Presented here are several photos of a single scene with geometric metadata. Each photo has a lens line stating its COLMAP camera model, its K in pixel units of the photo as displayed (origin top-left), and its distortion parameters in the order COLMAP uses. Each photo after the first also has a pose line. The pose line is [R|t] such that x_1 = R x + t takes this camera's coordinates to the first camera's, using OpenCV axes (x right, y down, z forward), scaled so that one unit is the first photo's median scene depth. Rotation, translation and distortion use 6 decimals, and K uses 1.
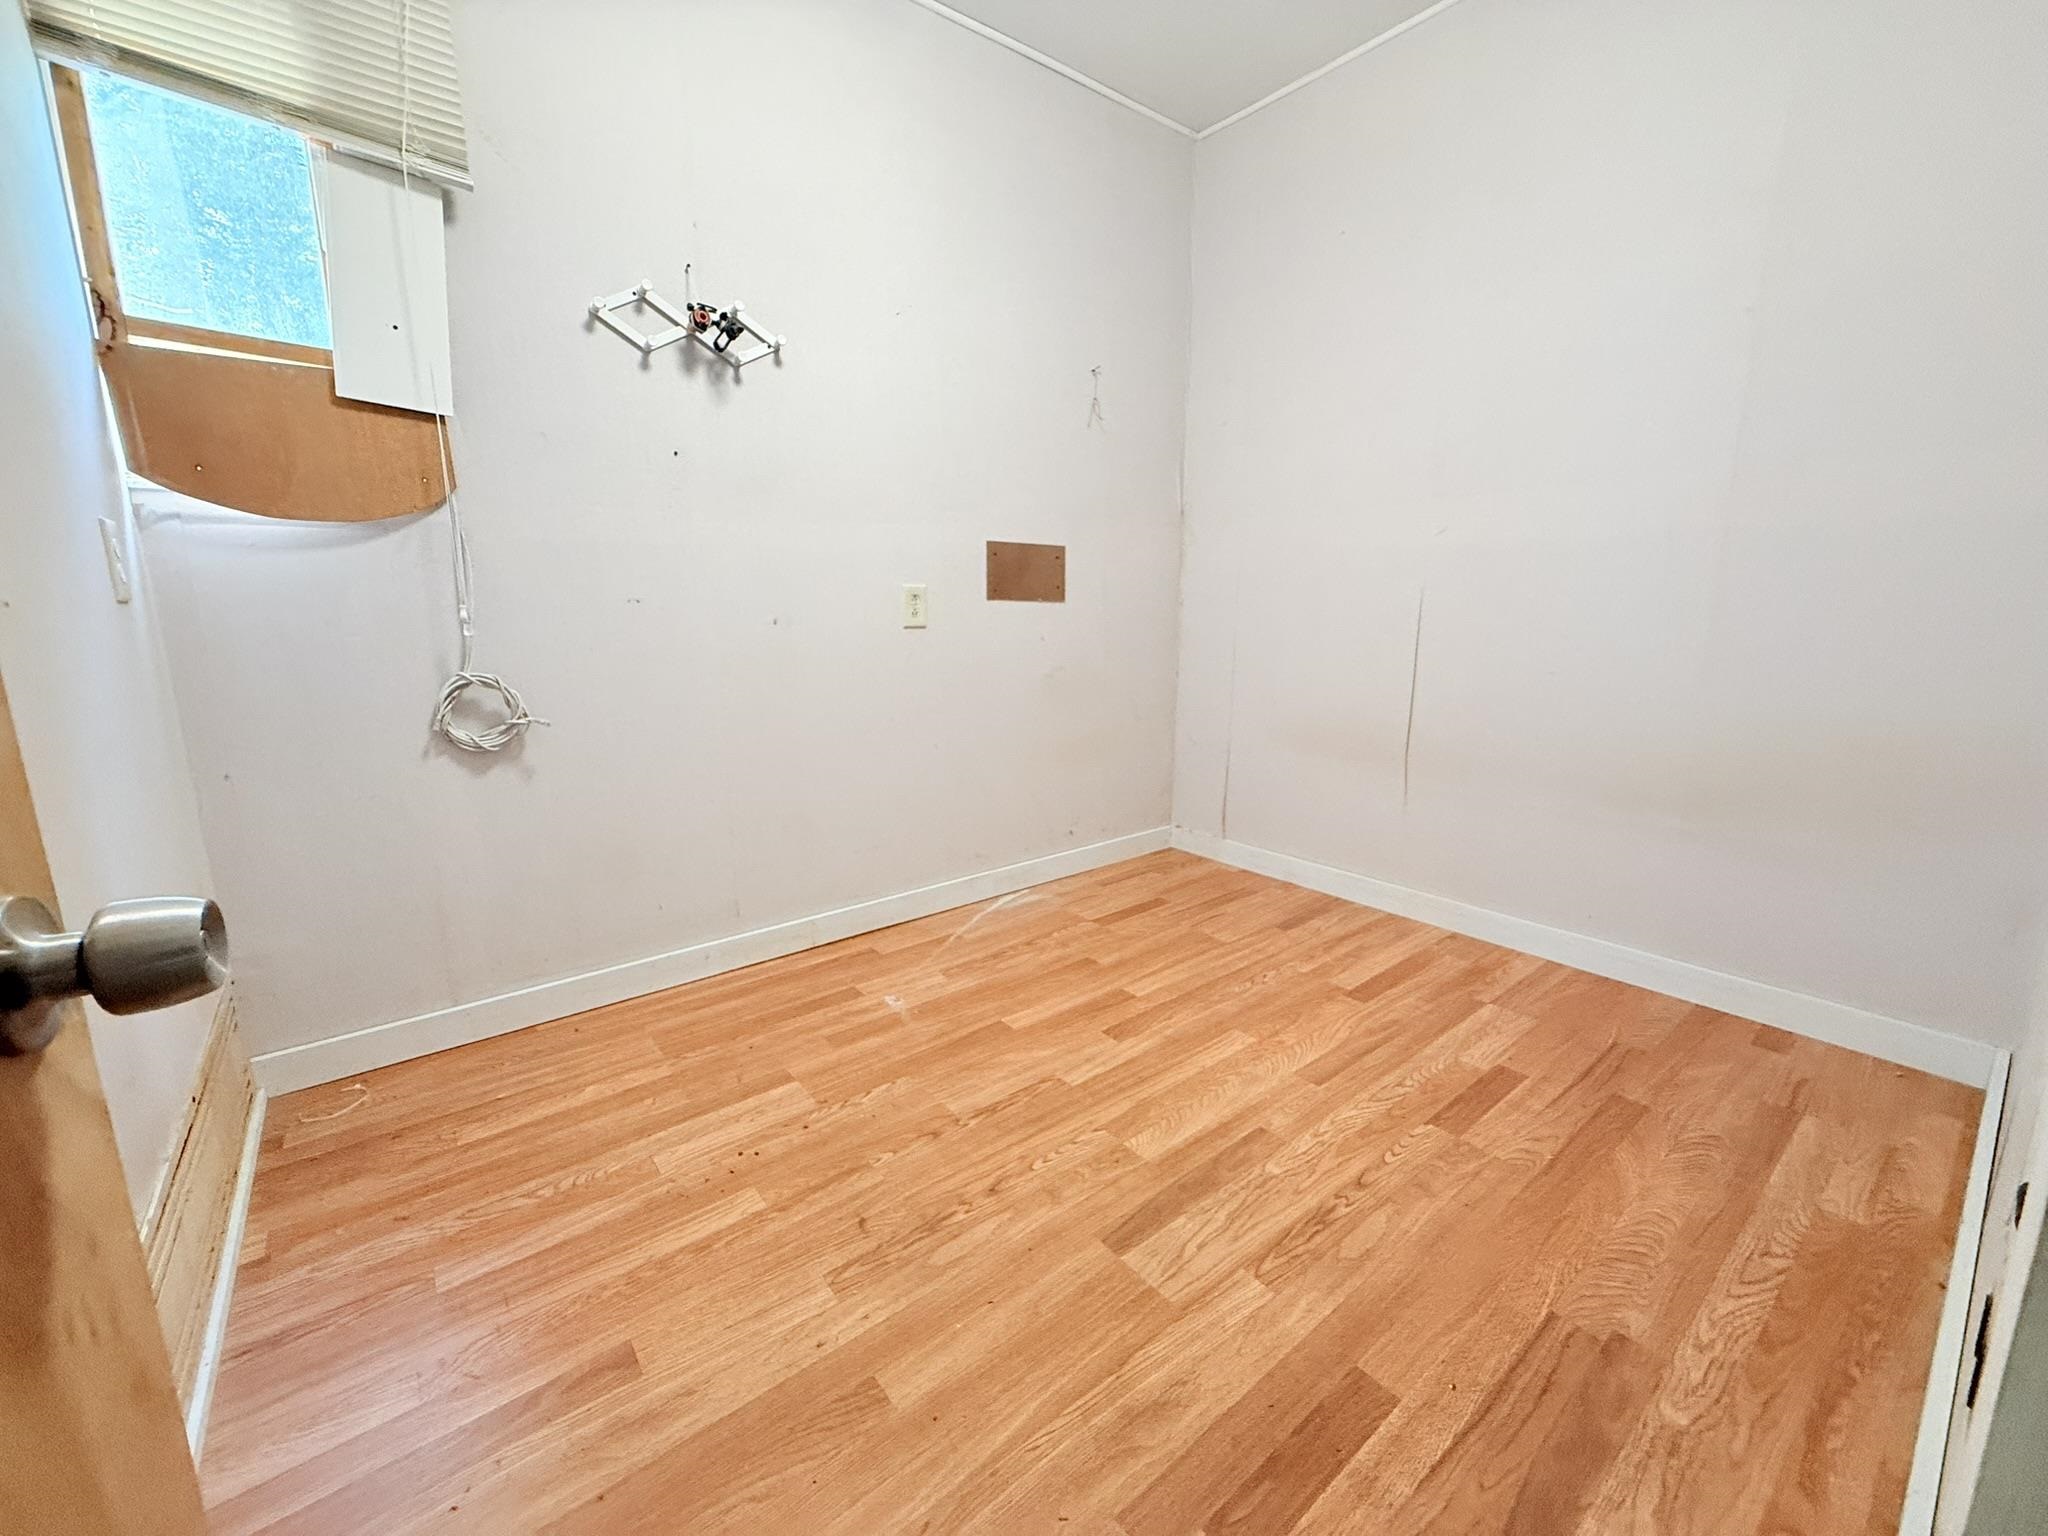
lens RADIAL K [[816.5, 0, 1012.3], [0, 816.5, 768.4], [0, 0, 1]] dist [-0.000779, 0.000283]
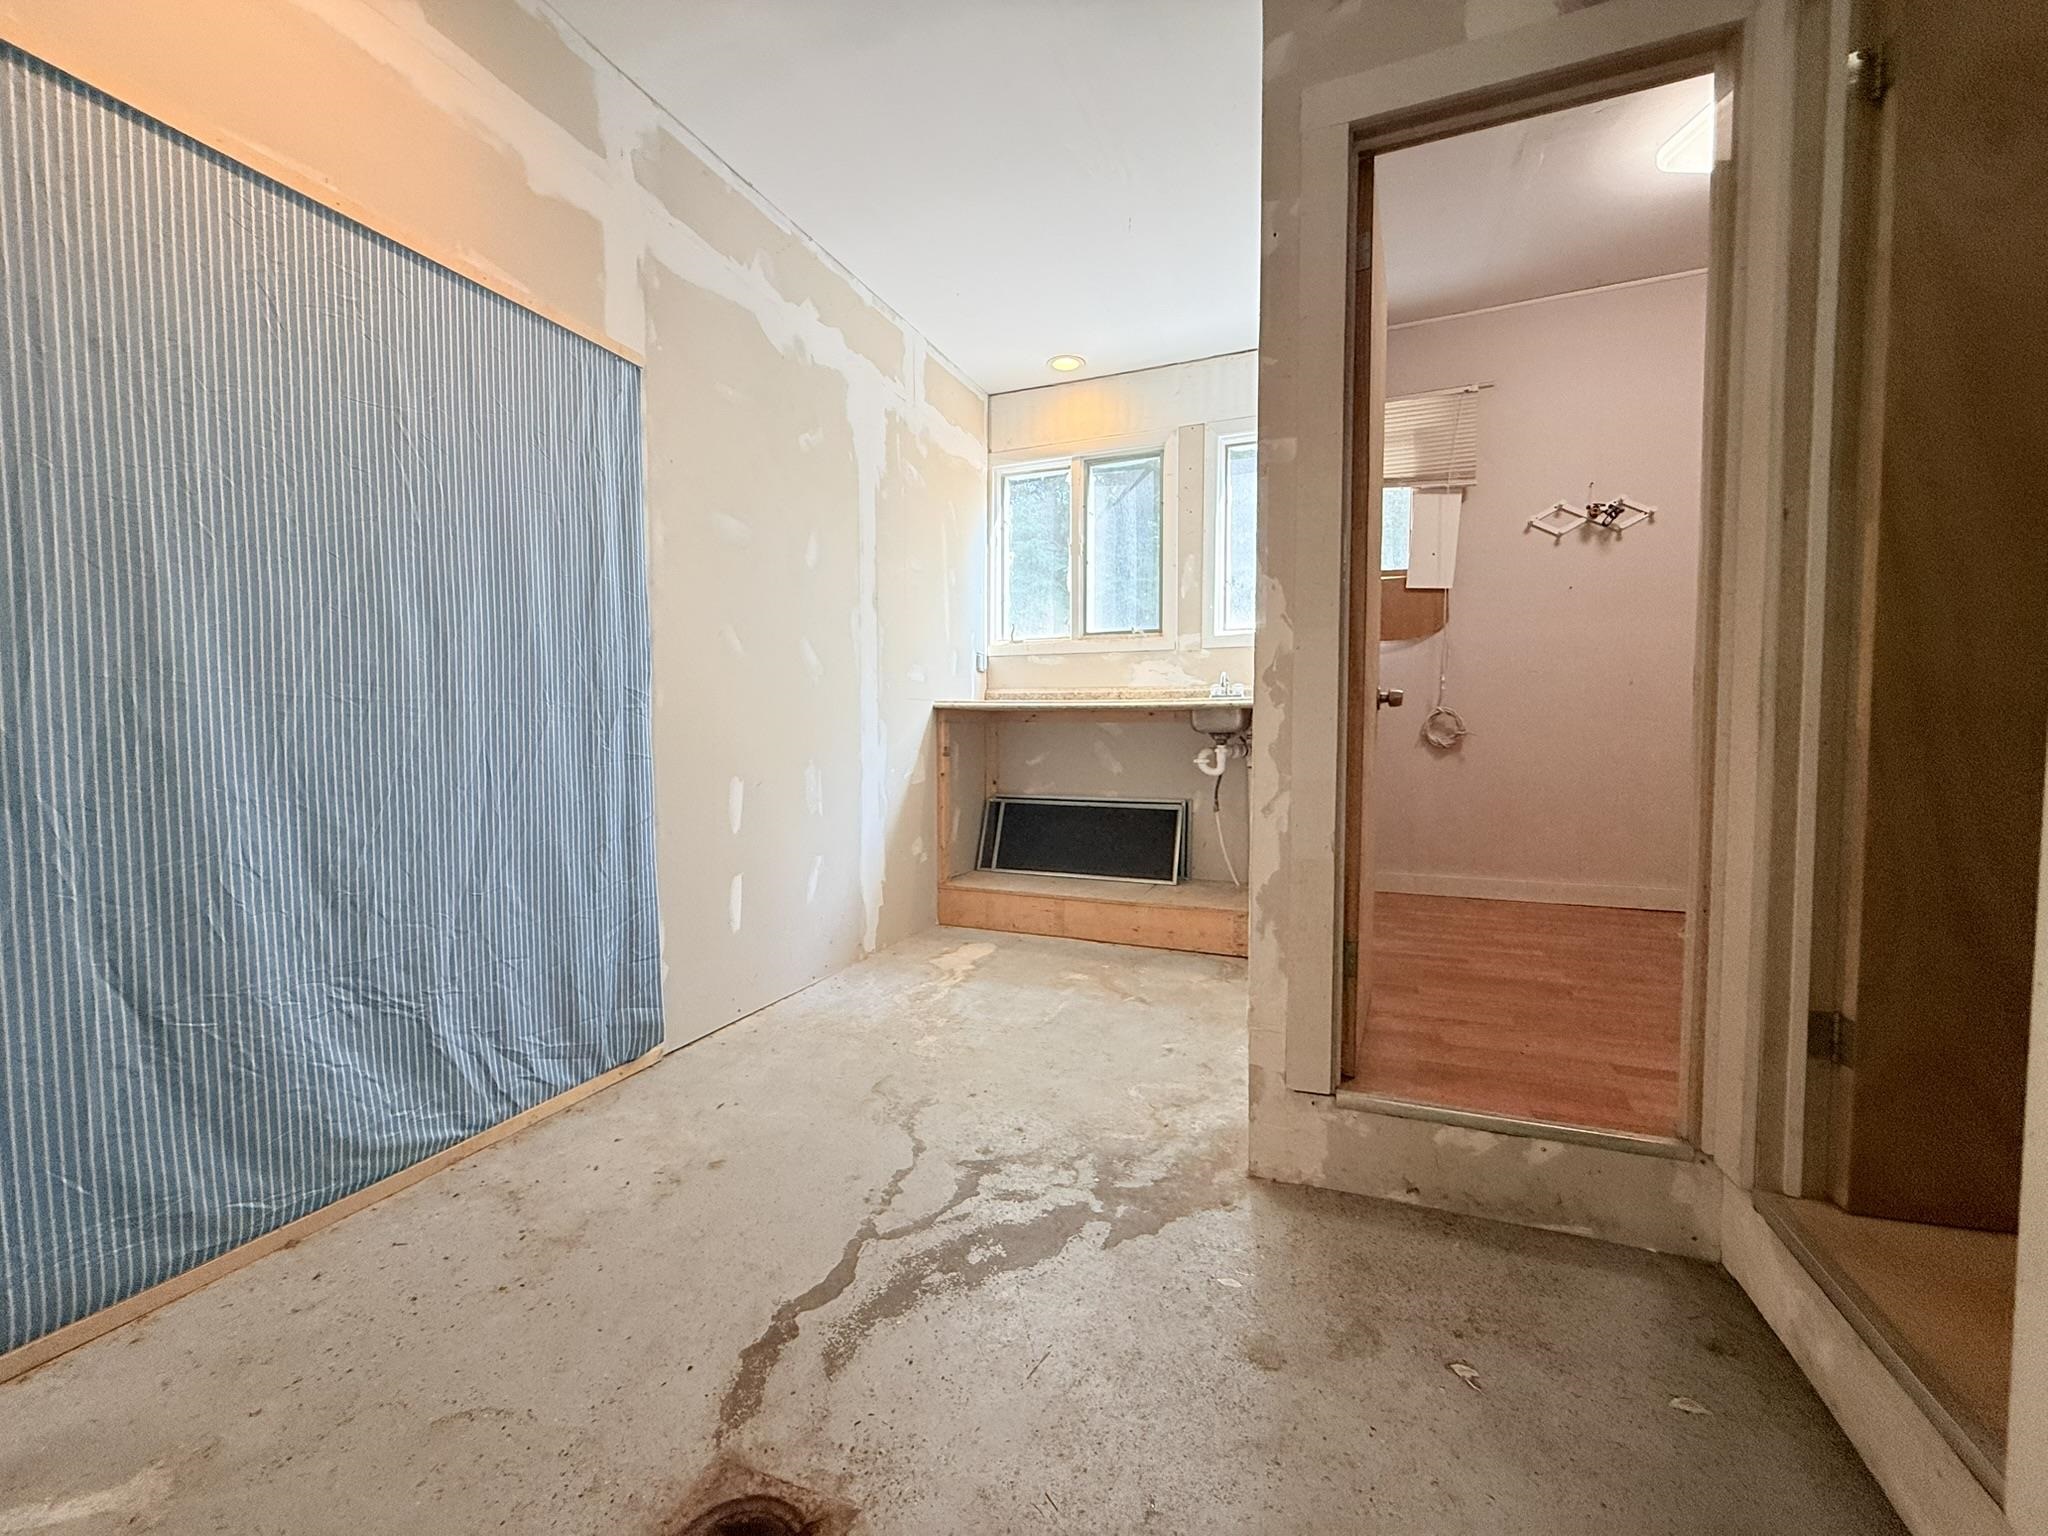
lens RADIAL K [[816.5, 0, 1016.2], [0, 816.5, 765.4], [0, 0, 1]] dist [-0.000779, 0.000283]
pose [[0.491716, 0.046281, -0.869525, 0.582242], [-0.170241, 0.984425, -0.043874, 0.288104], [0.853952, 0.169603, 0.491936, -0.871195]]
